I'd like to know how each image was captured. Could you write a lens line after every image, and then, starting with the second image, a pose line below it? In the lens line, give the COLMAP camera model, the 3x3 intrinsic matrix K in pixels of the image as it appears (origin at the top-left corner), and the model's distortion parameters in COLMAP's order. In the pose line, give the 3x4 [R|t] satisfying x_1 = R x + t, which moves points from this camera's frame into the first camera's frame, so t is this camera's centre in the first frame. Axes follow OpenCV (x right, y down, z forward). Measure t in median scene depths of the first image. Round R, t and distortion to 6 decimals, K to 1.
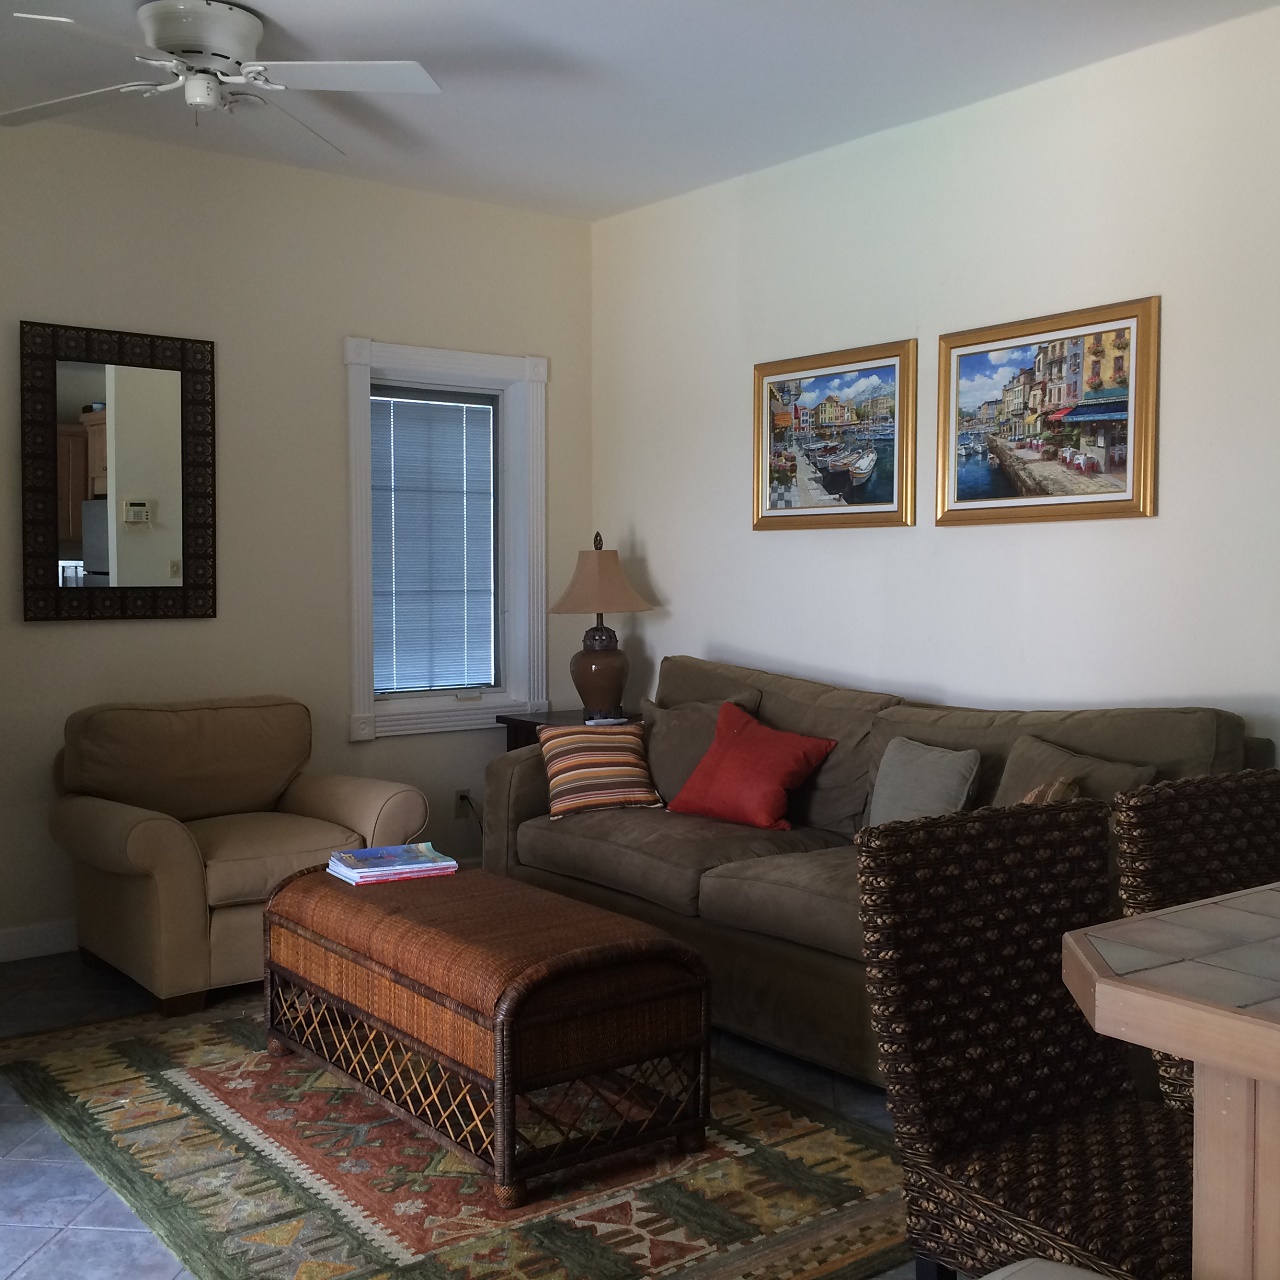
lens RADIAL K [[1444.4, 0, 640.0], [0, 1444.4, 640.0], [0, 0, 1]] dist [0.062766, -0.082992]
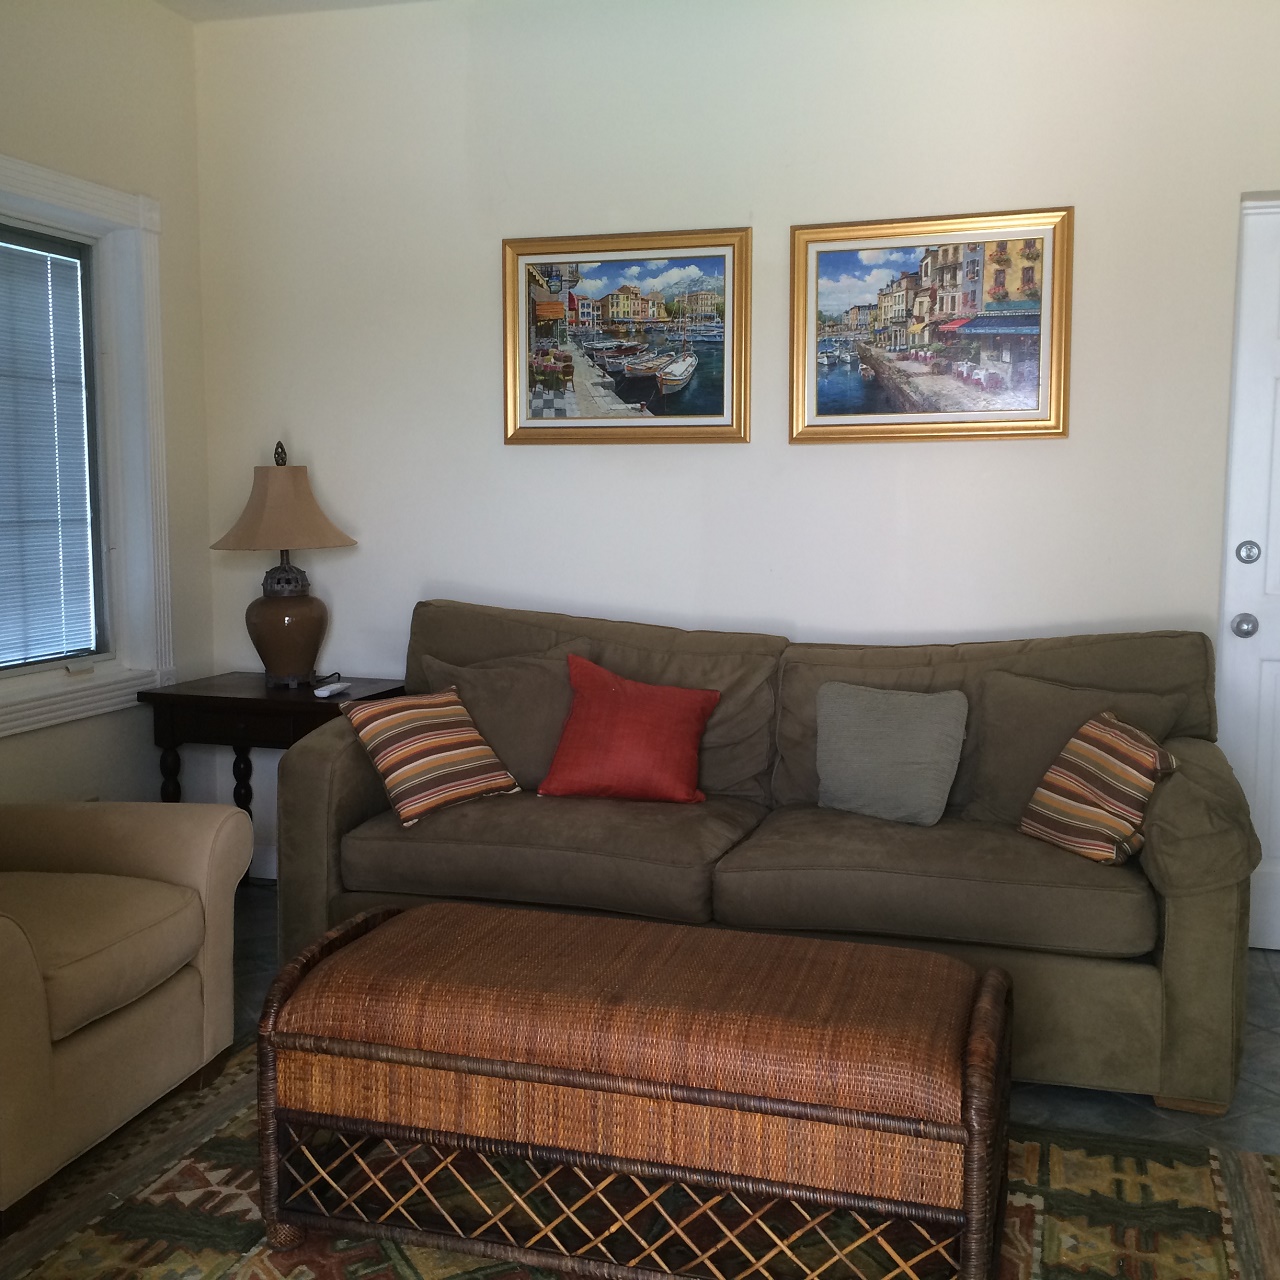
lens RADIAL K [[1444.4, 0, 640.0], [0, 1444.4, 640.0], [0, 0, 1]] dist [0.062766, -0.082992]
pose [[0.816543, -0.058785, 0.574284, -0.407414], [0.027648, 0.997643, 0.062809, -0.016933], [-0.576622, -0.035409, 0.816243, 0.334658]]
